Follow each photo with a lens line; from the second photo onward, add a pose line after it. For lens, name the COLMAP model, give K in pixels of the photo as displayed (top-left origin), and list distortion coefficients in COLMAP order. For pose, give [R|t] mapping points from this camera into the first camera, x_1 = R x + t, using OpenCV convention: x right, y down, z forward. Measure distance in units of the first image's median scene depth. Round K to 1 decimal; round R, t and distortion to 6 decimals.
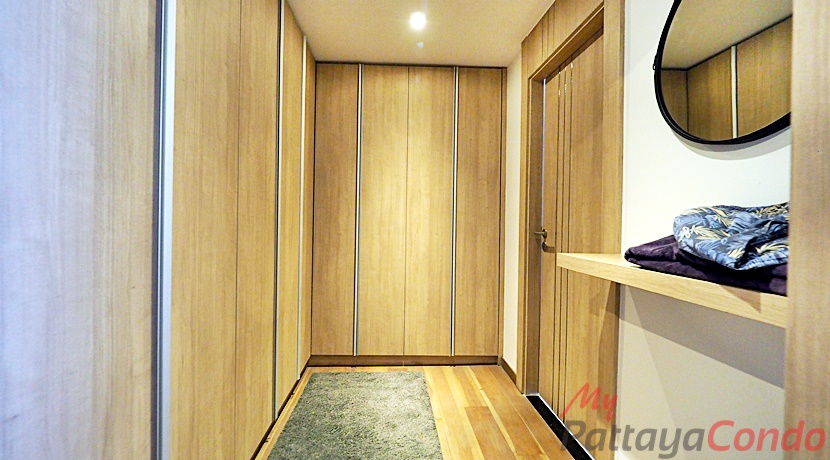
lens RADIAL K [[352.1, 0, 406.0], [0, 352.1, 222.0], [0, 0, 1]] dist [-0.022465, 0.009139]
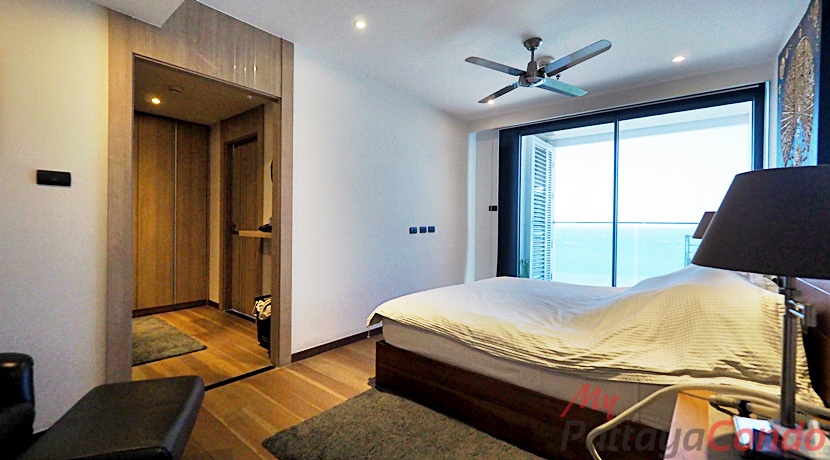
lens RADIAL K [[352.1, 0, 406.0], [0, 352.1, 222.0], [0, 0, 1]] dist [-0.022465, 0.009139]
pose [[0.678414, -0.009111, 0.734623, -0.332536], [0.008712, 0.999953, 0.004356, 0.014697], [-0.734628, 0.003445, 0.678461, -0.880980]]
